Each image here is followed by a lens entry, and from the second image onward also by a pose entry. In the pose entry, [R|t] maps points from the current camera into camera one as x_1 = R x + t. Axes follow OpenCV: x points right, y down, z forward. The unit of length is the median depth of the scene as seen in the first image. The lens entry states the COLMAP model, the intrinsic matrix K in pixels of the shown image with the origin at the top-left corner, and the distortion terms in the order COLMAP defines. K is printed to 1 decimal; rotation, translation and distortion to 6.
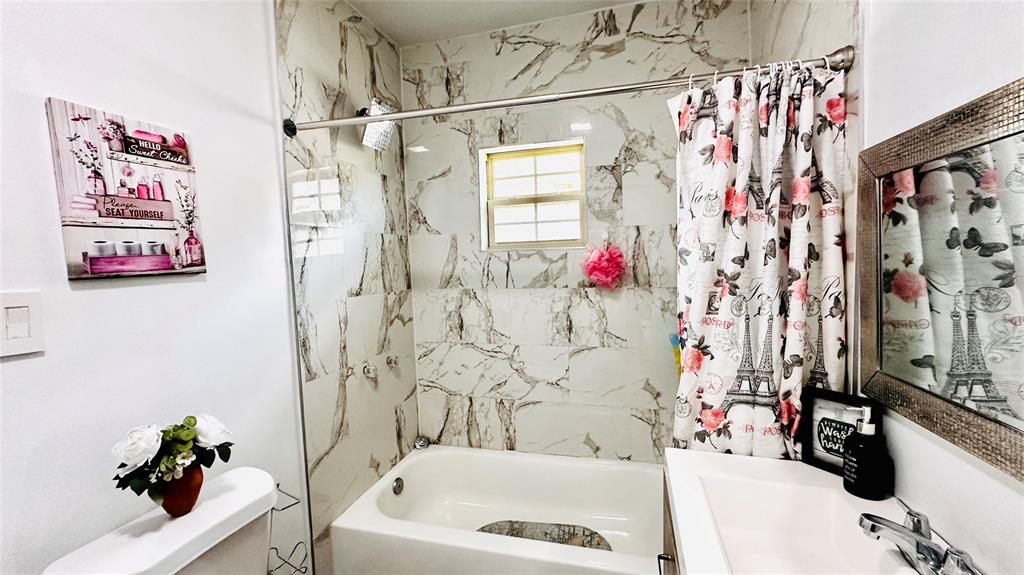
lens RADIAL K [[407.8, 0, 513.3], [0, 407.8, 286.4], [0, 0, 1]] dist [-0.003182, 0.001753]
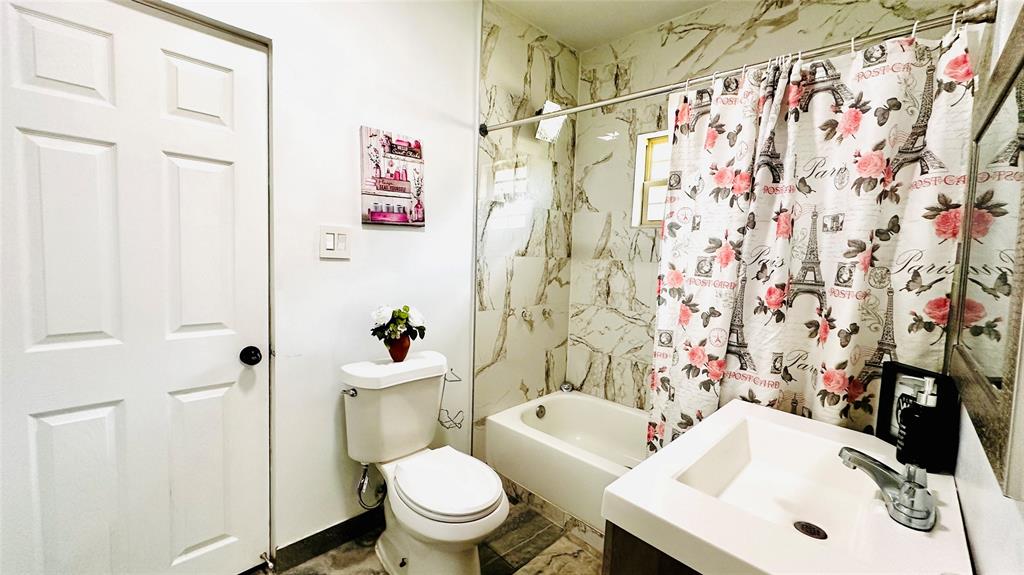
lens RADIAL K [[407.8, 0, 515.7], [0, 407.8, 285.5], [0, 0, 1]] dist [-0.003182, 0.001753]
pose [[0.880685, 0.101151, -0.462778, 0.255388], [-0.089892, 0.994871, 0.046384, 0.070920], [0.465096, 0.000750, 0.885260, -0.197080]]
